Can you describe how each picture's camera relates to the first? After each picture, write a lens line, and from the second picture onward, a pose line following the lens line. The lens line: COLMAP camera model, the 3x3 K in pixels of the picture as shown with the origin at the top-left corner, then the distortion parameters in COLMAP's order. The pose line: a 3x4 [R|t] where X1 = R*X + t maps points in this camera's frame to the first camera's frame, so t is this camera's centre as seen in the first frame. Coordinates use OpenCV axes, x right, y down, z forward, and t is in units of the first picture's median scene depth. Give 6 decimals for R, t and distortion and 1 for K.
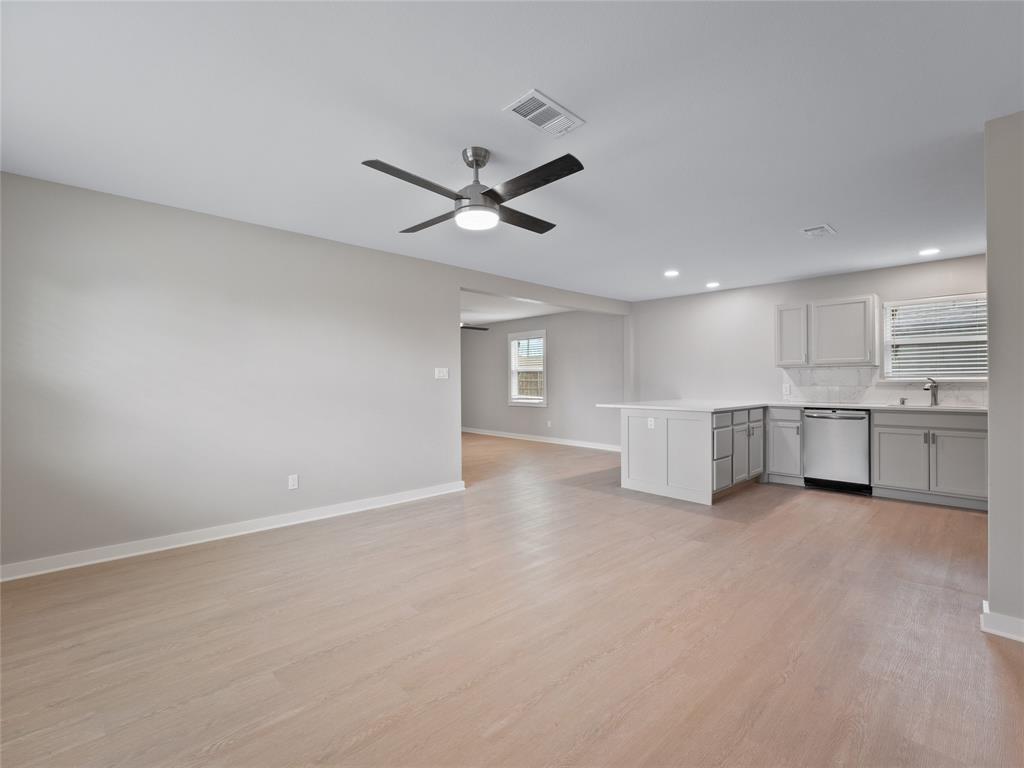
lens RADIAL K [[461.4, 0, 511.1], [0, 461.4, 381.9], [0, 0, 1]] dist [-0.012884, -0.000193]
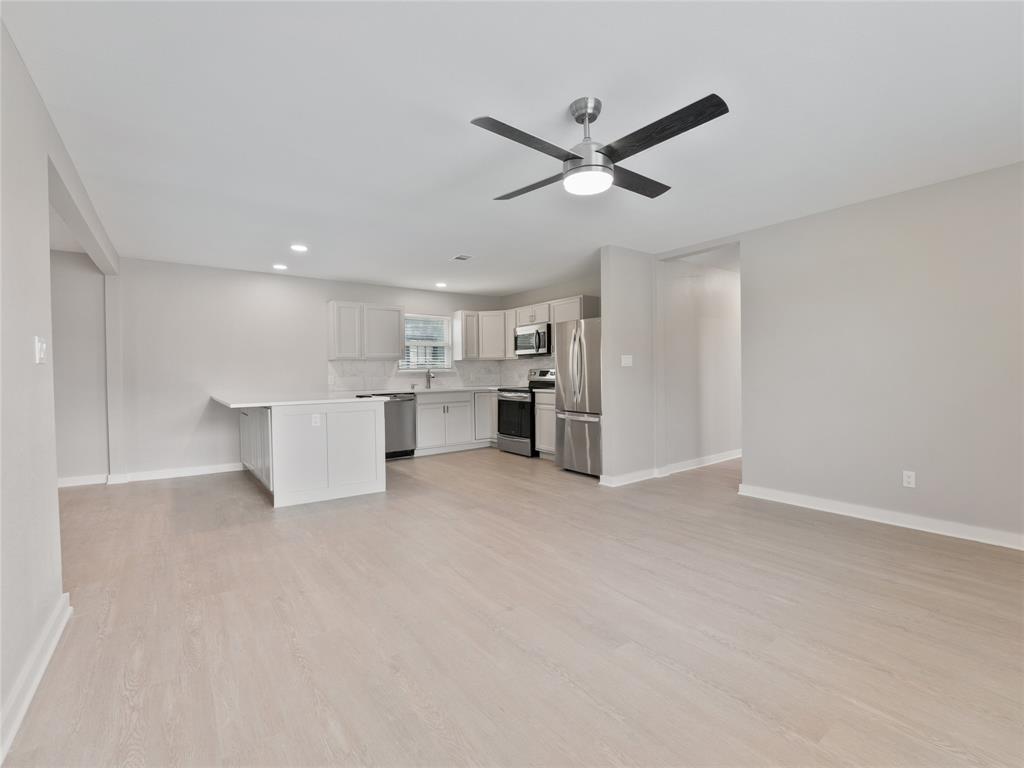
lens RADIAL K [[461.4, 0, 511.1], [0, 461.4, 381.9], [0, 0, 1]] dist [-0.012884, -0.000193]
pose [[0.123482, -0.019256, 0.992160, -0.516617], [0.012472, 0.999763, 0.017851, 0.007848], [-0.992268, 0.010170, 0.123693, 0.550400]]
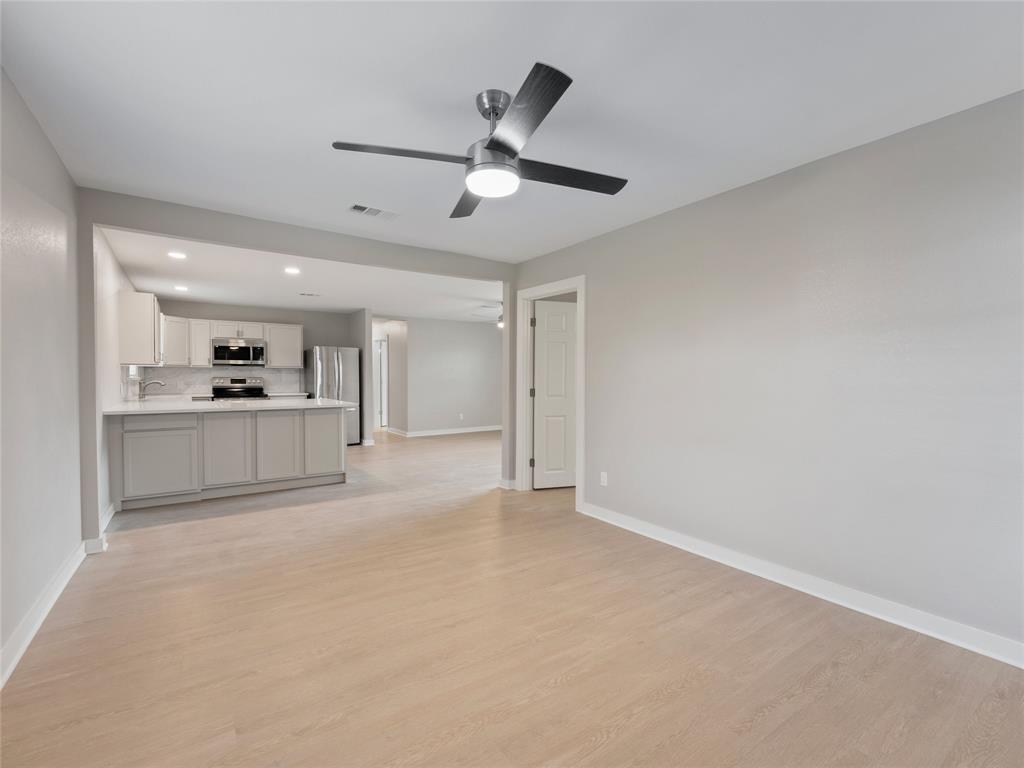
lens RADIAL K [[461.4, 0, 511.1], [0, 461.4, 381.9], [0, 0, 1]] dist [-0.012884, -0.000193]
pose [[-0.997935, 0.006894, 0.063867, -0.175647], [0.007045, 0.999973, 0.002141, 0.014512], [-0.063850, 0.002587, -0.997956, 2.221845]]
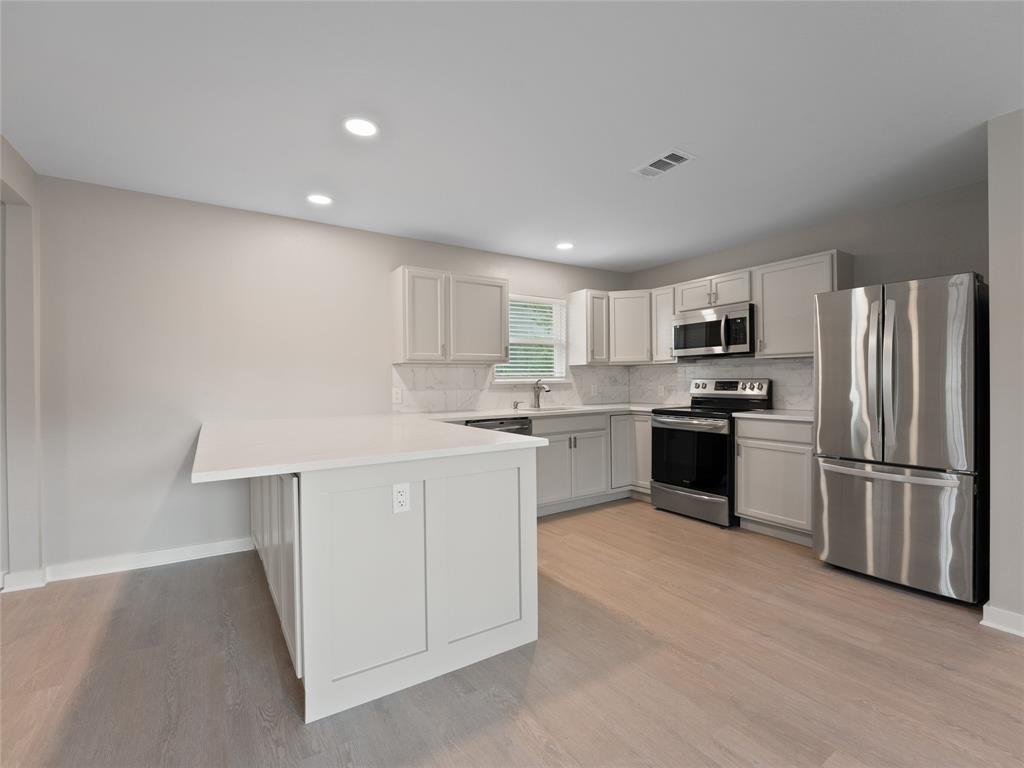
lens RADIAL K [[461.4, 0, 511.1], [0, 461.4, 381.9], [0, 0, 1]] dist [-0.012884, -0.000193]
pose [[0.181083, -0.000184, 0.983468, -0.042275], [0.009504, 0.999954, -0.001563, -0.001796], [-0.983422, 0.009629, 0.181077, 0.875538]]
